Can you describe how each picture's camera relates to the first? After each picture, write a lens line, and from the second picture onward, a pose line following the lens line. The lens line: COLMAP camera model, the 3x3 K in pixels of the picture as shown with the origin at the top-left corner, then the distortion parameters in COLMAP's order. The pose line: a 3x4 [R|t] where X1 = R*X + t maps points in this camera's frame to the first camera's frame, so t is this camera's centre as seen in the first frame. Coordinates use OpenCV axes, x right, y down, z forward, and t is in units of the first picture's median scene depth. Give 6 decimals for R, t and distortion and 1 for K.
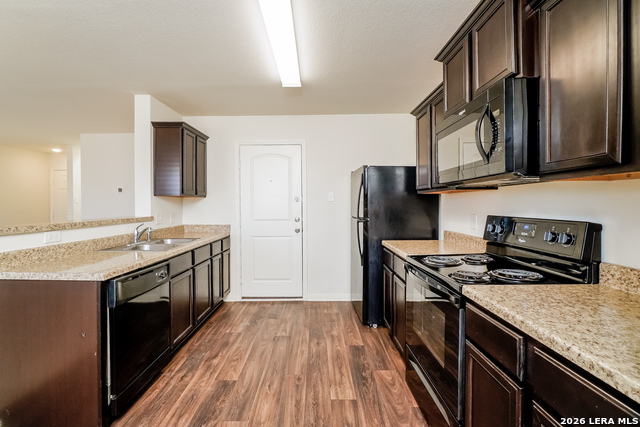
lens RADIAL K [[285.8, 0, 320.0], [0, 285.8, 213.5], [0, 0, 1]] dist [-0.000981, 0.000153]
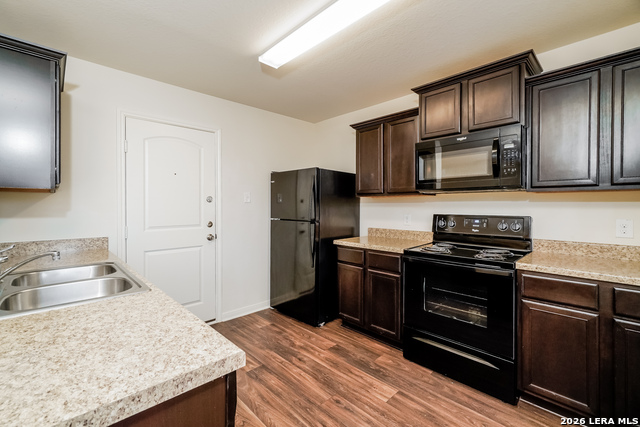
lens RADIAL K [[272.5, 0, 320.0], [0, 272.5, 213.5], [0, 0, 1]] dist [-0.000160, -0.000028]
pose [[0.724716, -0.016031, 0.688861, -0.634087], [0.017914, 0.999830, 0.004422, -0.010597], [-0.688815, 0.009136, 0.724880, 0.383392]]
